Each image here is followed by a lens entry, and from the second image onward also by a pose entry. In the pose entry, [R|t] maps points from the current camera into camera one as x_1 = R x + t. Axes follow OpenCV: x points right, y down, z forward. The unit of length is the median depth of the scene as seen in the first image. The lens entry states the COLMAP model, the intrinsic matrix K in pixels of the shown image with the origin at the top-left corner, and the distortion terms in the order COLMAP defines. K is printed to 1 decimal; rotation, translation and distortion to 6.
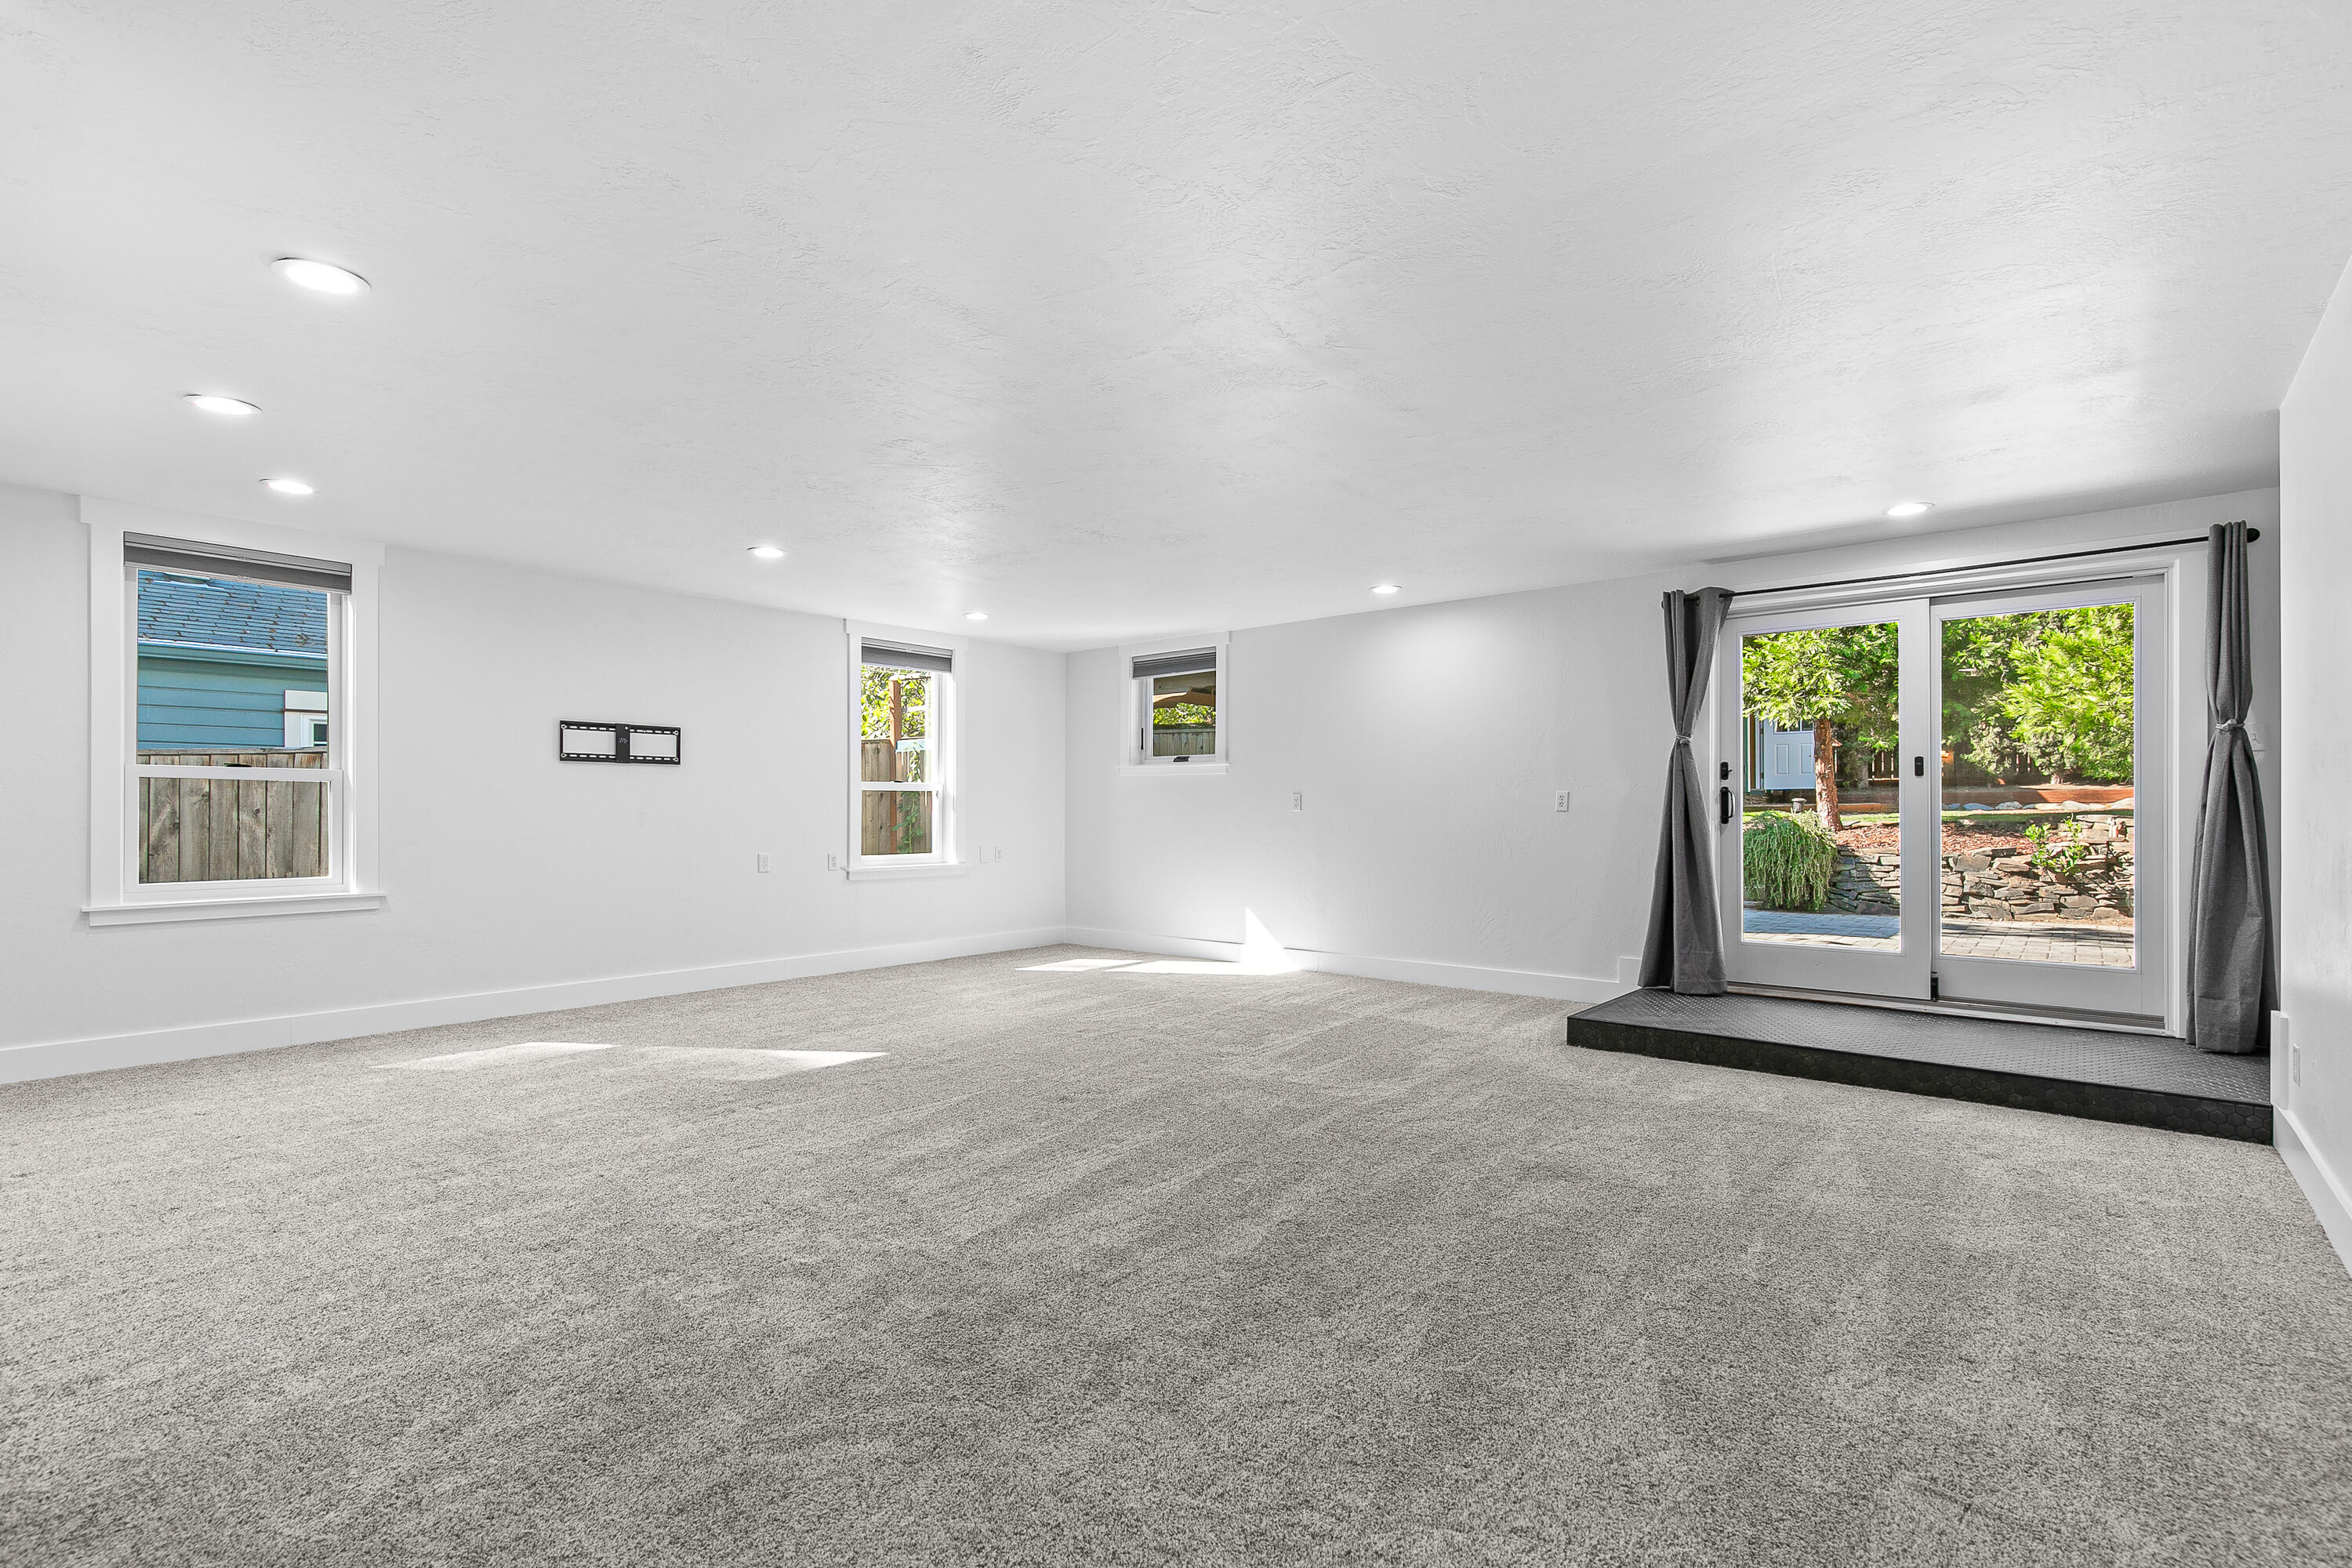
lens RADIAL K [[1079.3, 0, 1222.8], [0, 1079.3, 813.9], [0, 0, 1]] dist [0.015146, 0.000057]
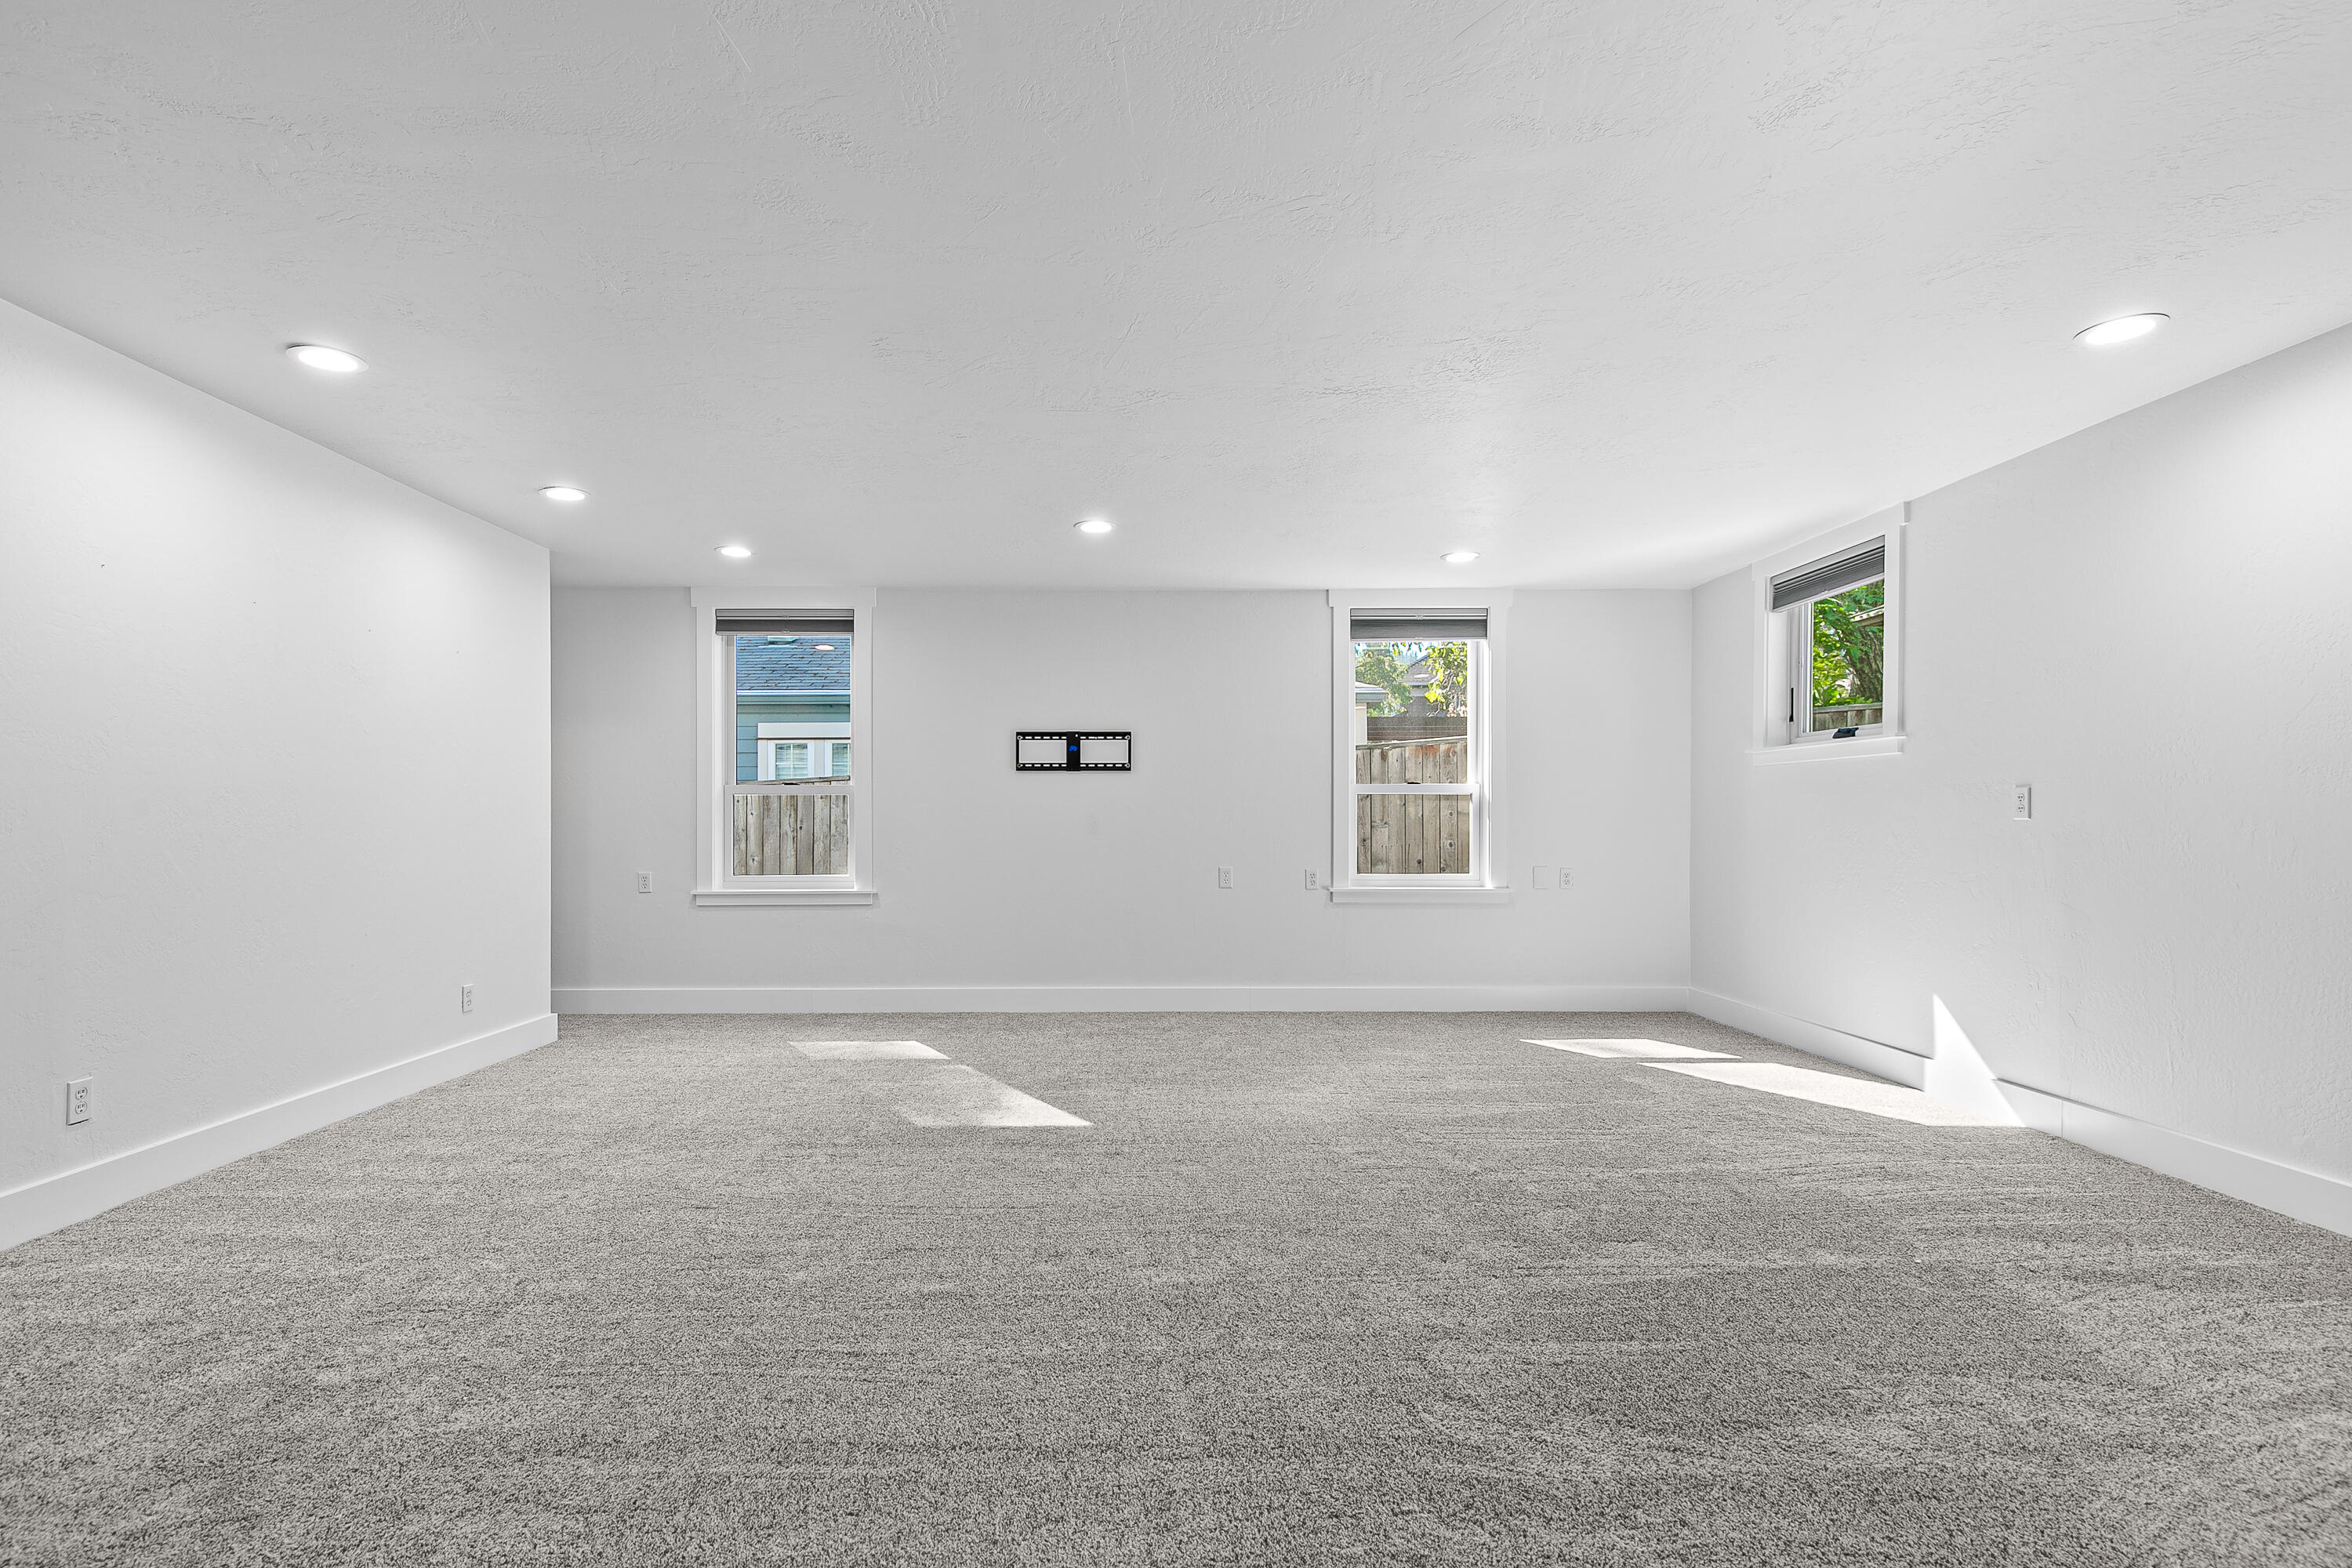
lens RADIAL K [[1122.4, 0, 1138.0], [0, 1122.4, 822.4], [0, 0, 1]] dist [0.011435, -0.000271]
pose [[0.626527, 0.002354, -0.779397, 0.280072], [-0.001297, 0.999997, 0.001977, -0.002280], [0.779399, -0.000228, 0.626528, 0.404720]]
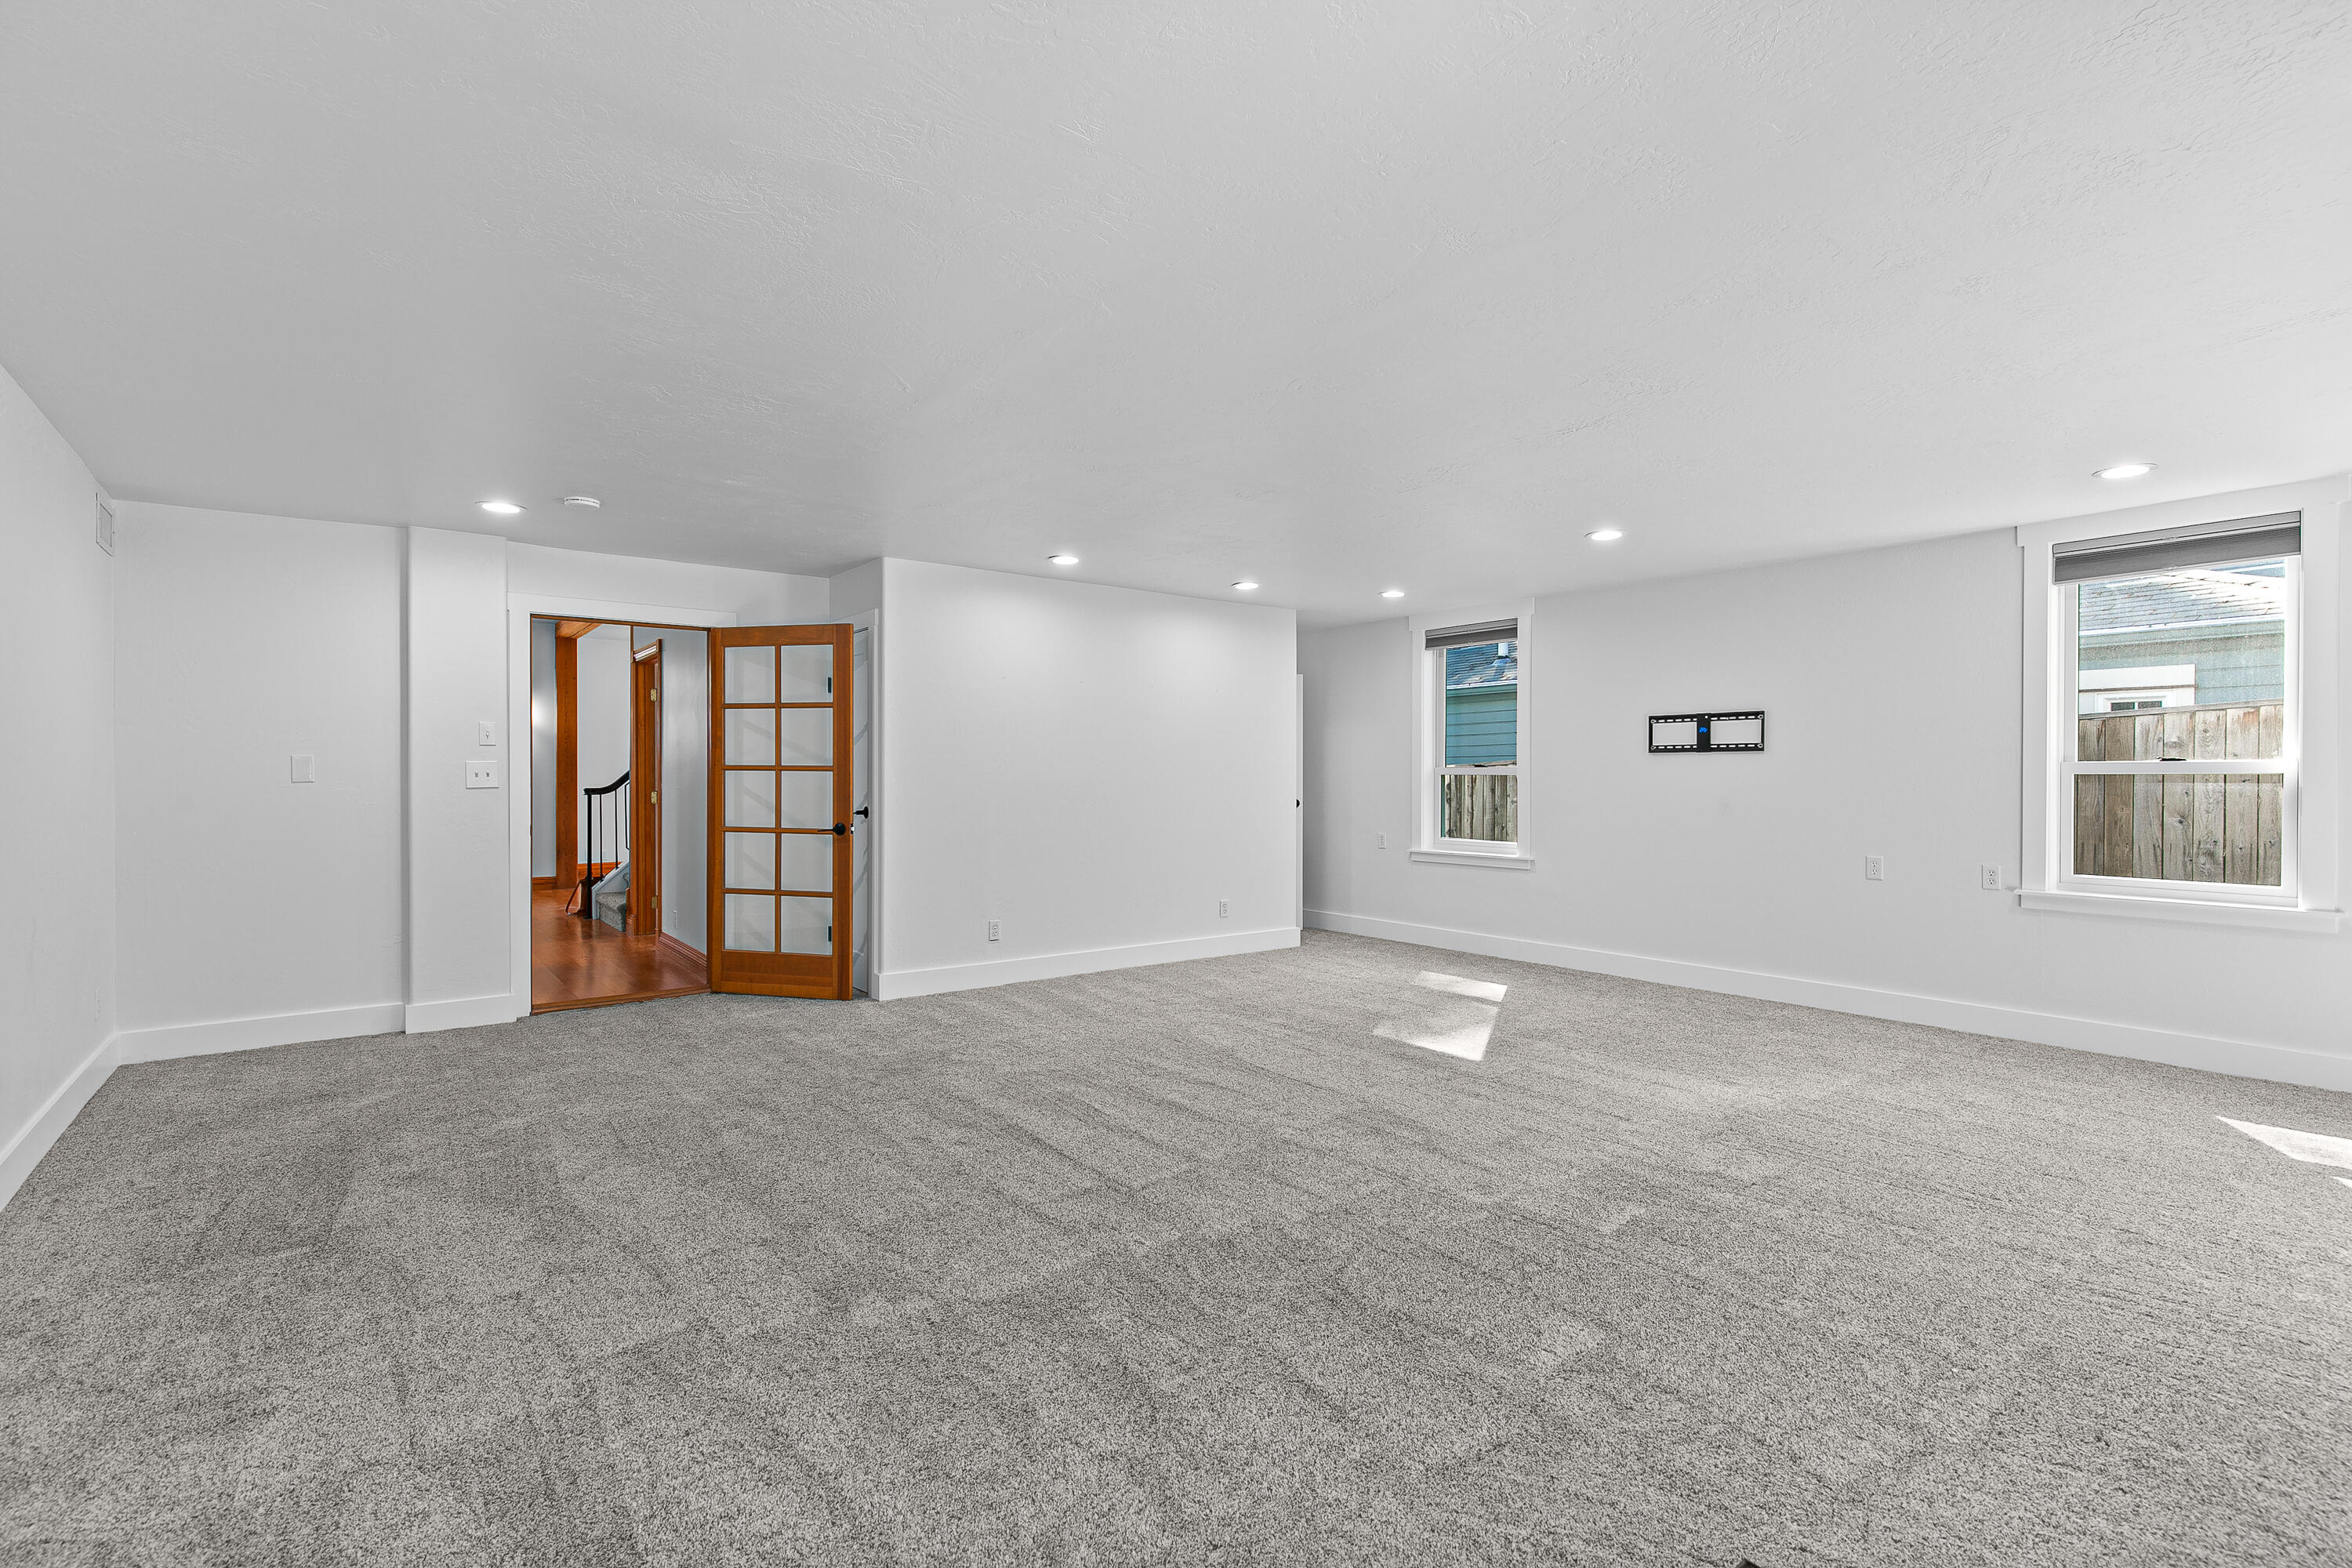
lens RADIAL K [[1095.6, 0, 1170.1], [0, 1095.6, 803.3], [0, 0, 1]] dist [0.013453, -0.000252]
pose [[-0.254236, 0.027735, -0.966745, 0.554522], [-0.002147, 0.999570, 0.029242, -0.028390], [0.967140, 0.009510, -0.254067, 0.780794]]
